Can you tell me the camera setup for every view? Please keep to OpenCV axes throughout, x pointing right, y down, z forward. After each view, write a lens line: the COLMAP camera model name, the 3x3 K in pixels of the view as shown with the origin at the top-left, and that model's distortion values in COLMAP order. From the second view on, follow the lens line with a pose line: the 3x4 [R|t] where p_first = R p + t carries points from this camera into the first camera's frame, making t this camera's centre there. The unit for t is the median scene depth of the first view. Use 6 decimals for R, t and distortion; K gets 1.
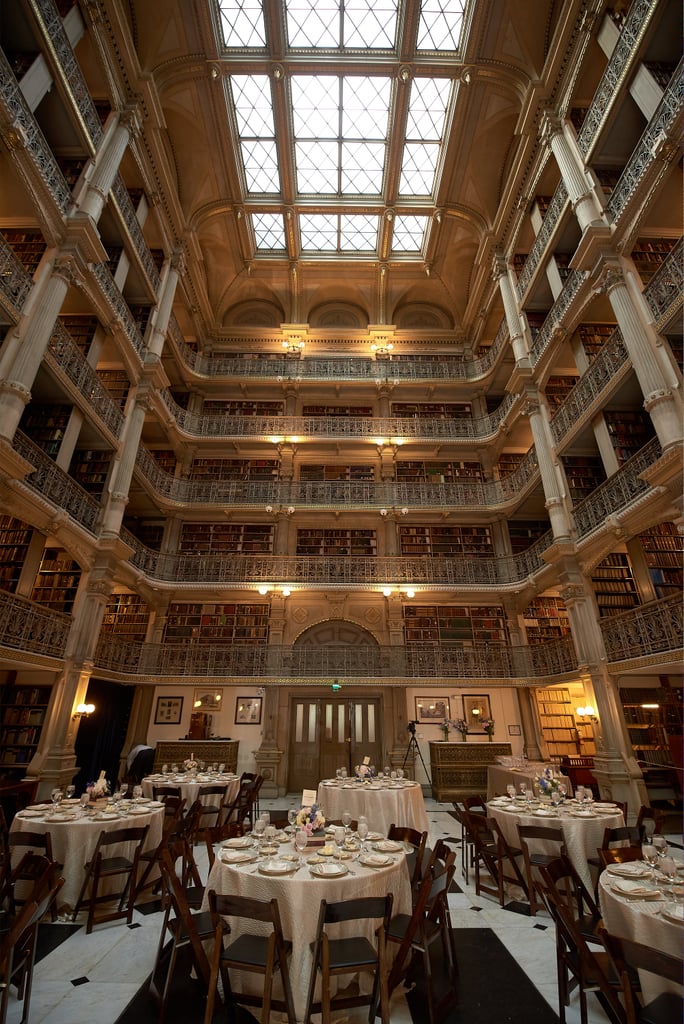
lens RADIAL K [[444.1, 0, 330.7], [0, 444.1, 509.1], [0, 0, 1]] dist [0.249279, -0.000002]
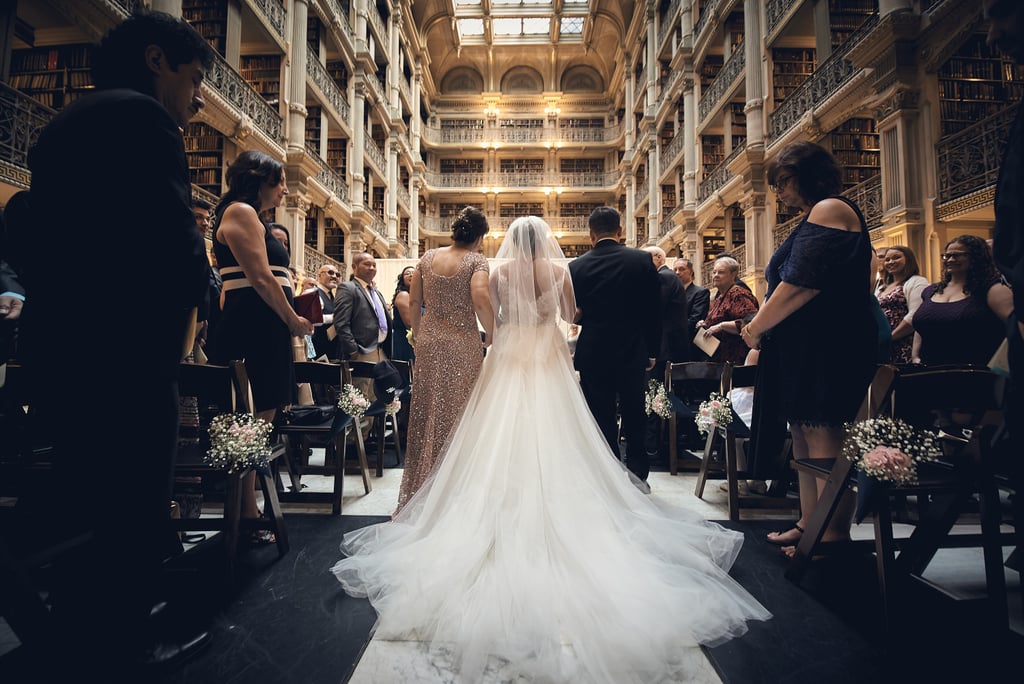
lens RADIAL K [[444.1, 0, 514.0], [0, 444.1, 343.2], [0, 0, 1]] dist [0.249279, -0.000002]
pose [[0.999766, -0.013562, -0.016860, 0.005524], [0.019908, 0.881824, 0.471158, -0.396512], [0.008477, -0.471383, 0.881888, -0.653796]]
